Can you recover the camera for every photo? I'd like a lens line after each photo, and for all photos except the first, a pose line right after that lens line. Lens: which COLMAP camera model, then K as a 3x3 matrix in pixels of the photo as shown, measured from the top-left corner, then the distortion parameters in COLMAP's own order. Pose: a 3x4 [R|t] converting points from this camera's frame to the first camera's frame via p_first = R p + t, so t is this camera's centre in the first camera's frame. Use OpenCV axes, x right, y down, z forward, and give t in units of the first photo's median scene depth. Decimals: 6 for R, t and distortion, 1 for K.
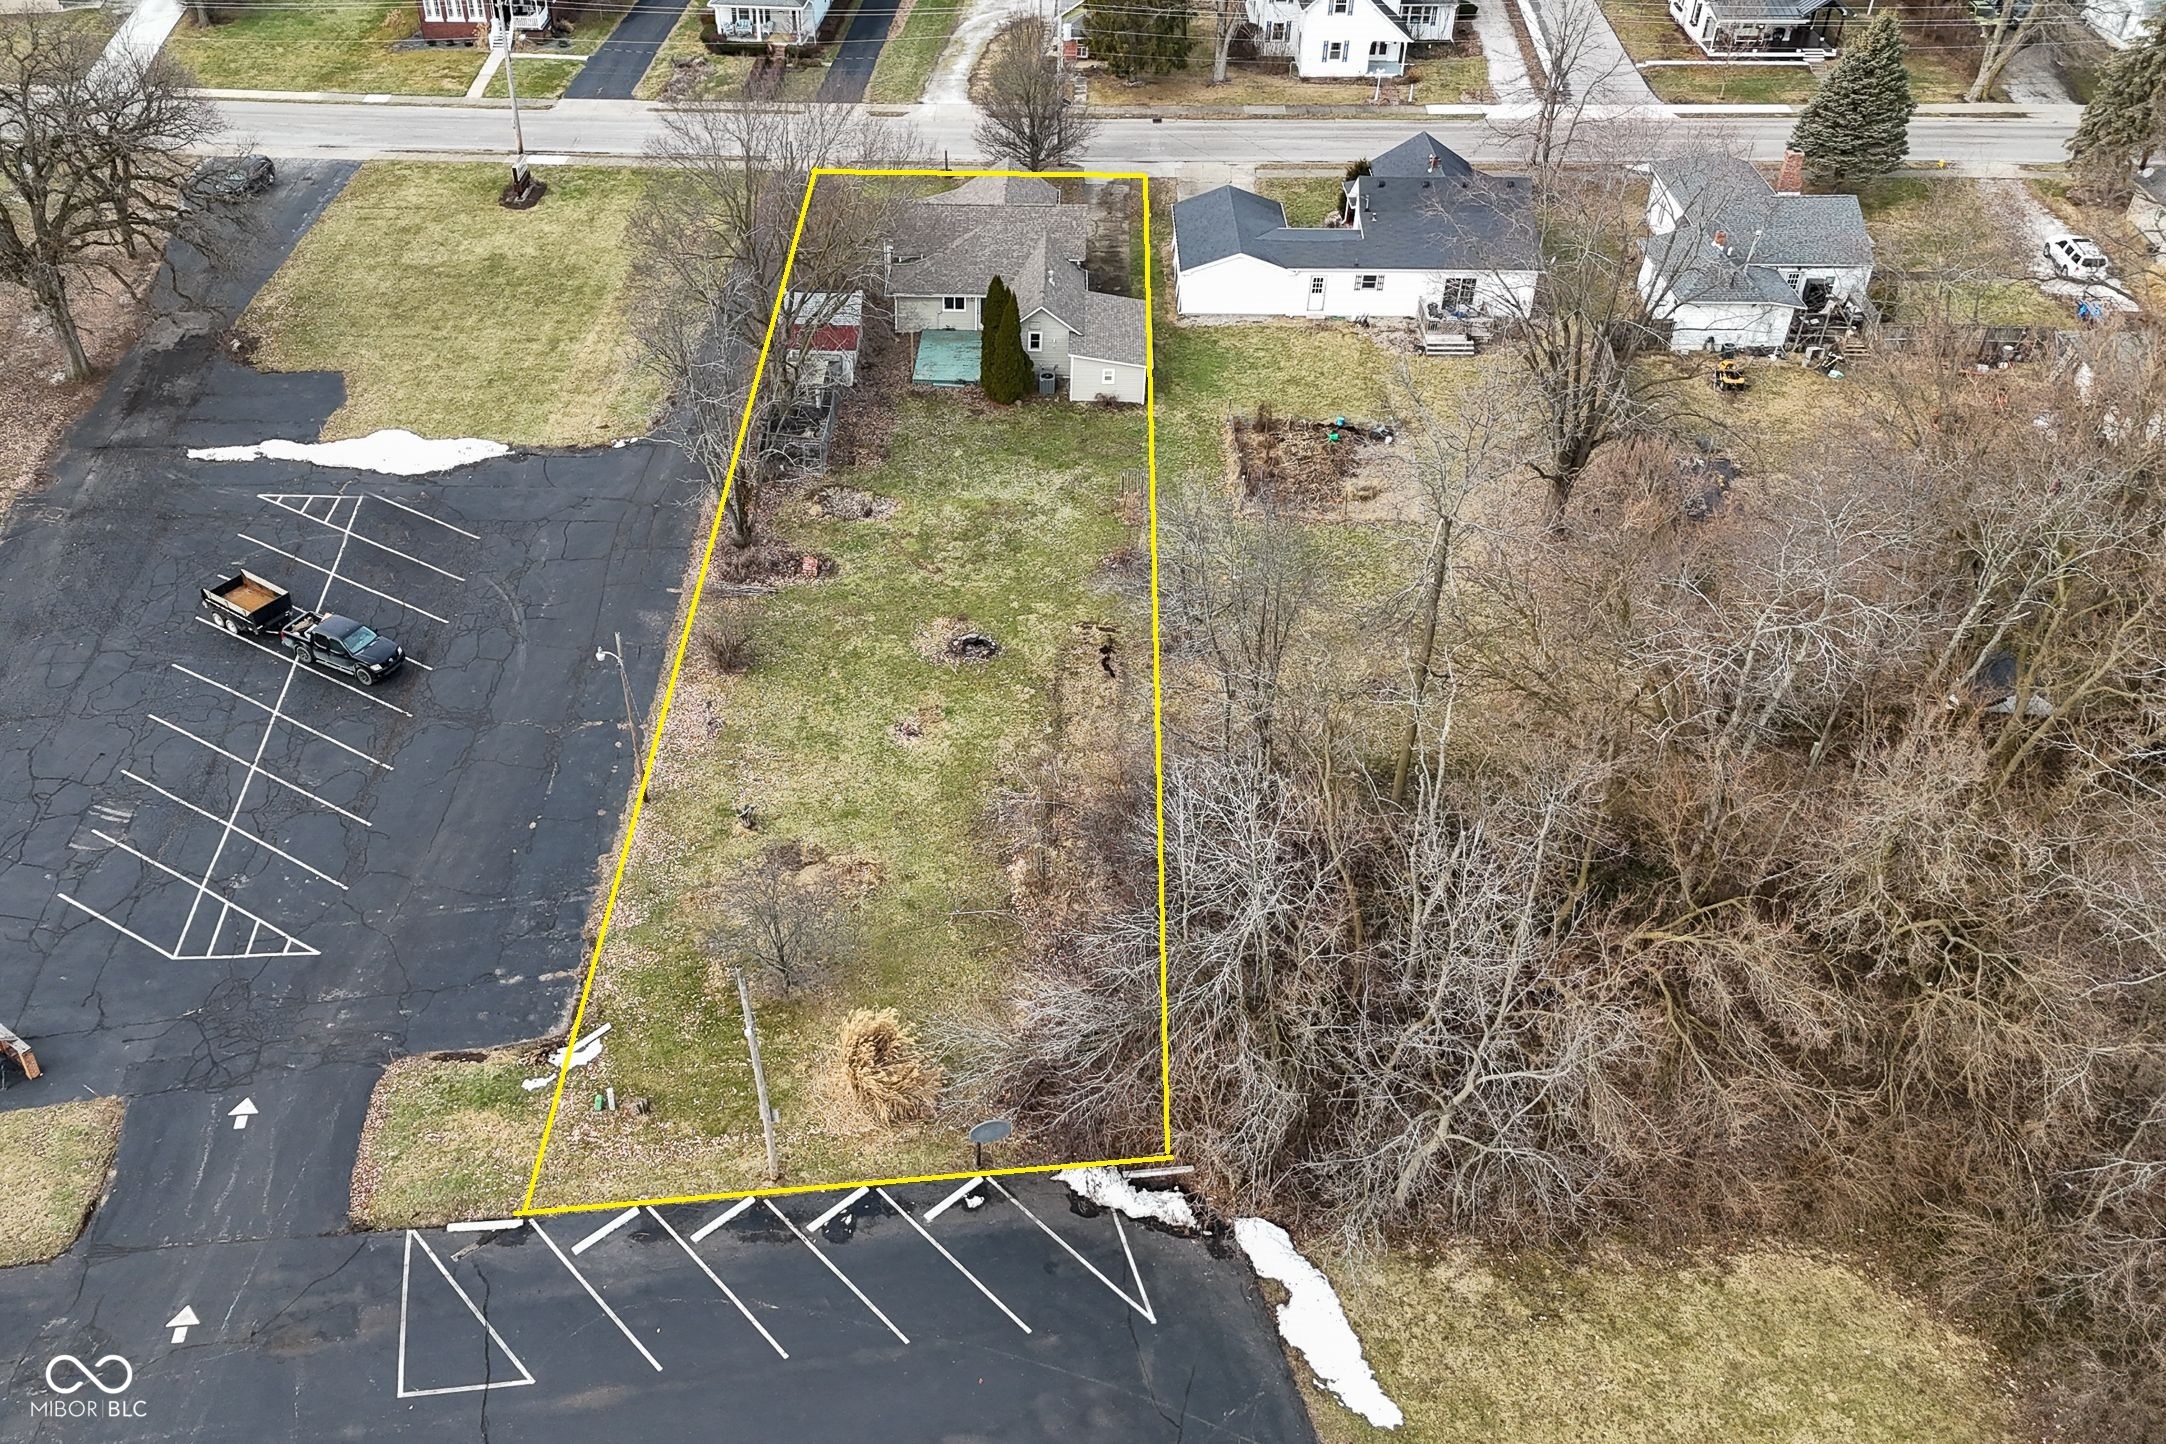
lens RADIAL K [[1805.2, 0, 955.8], [0, 1805.2, 660.3], [0, 0, 1]] dist [0.101963, -0.160915]
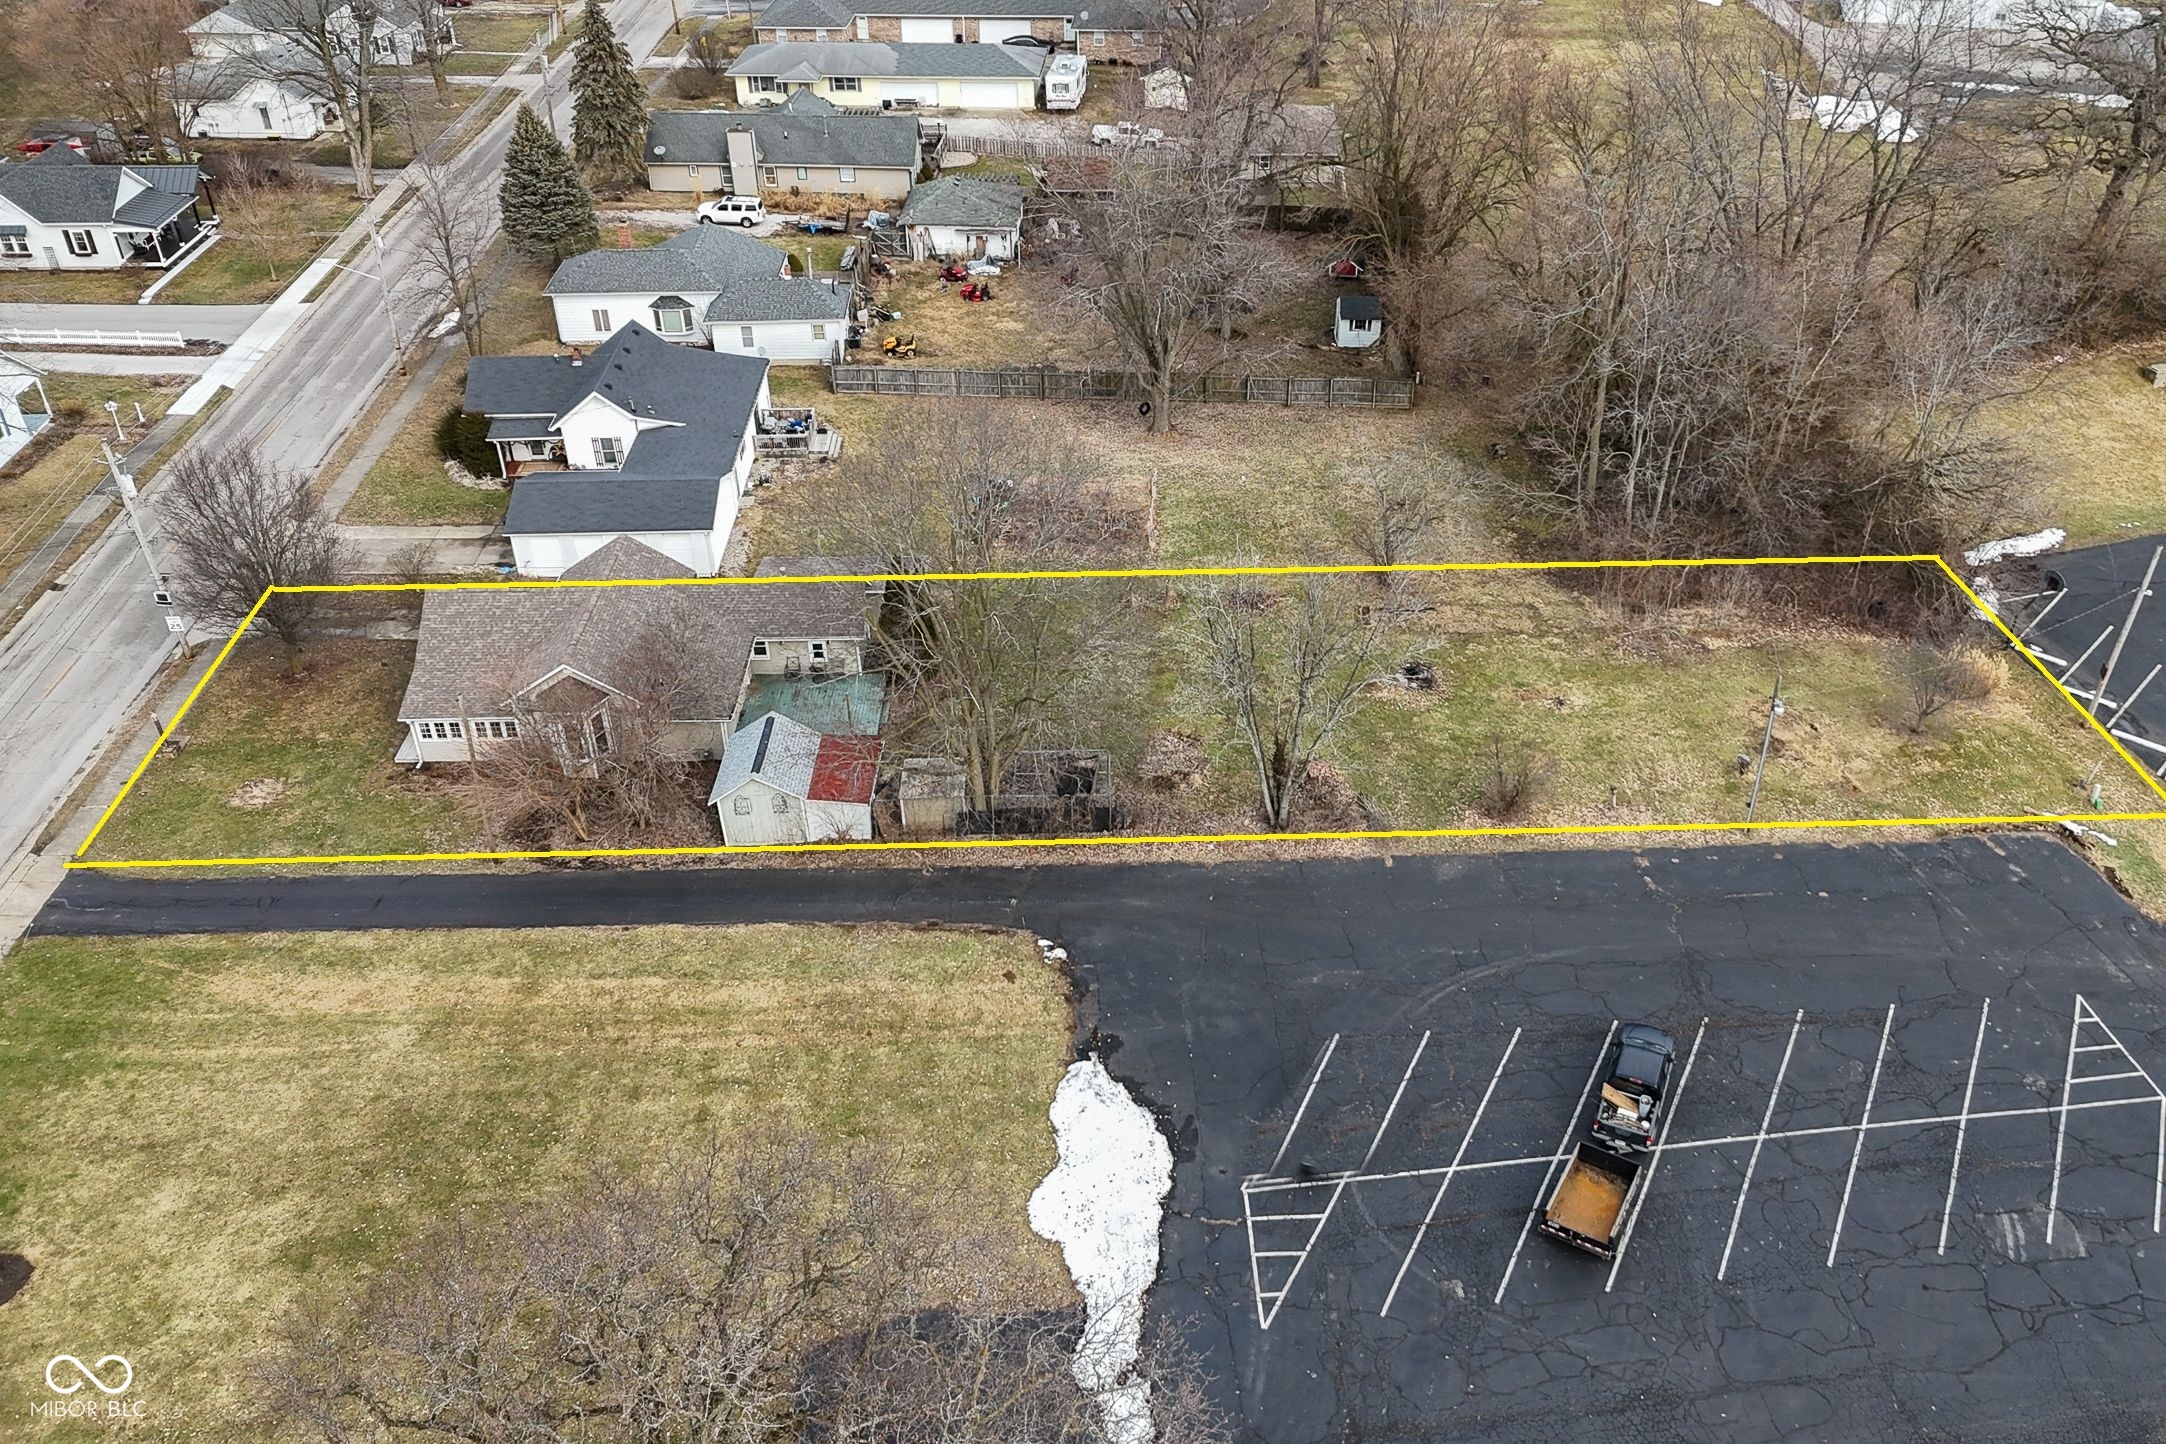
lens RADIAL K [[1689.3, 0, 1112.0], [0, 1689.3, 772.1], [0, 0, 1]] dist [0.028708, 0.005130]
pose [[-0.073253, -0.588620, 0.805084, -0.830724], [0.586847, 0.627264, 0.512006, -0.601725], [-0.806378, 0.509967, 0.299481, 0.894928]]
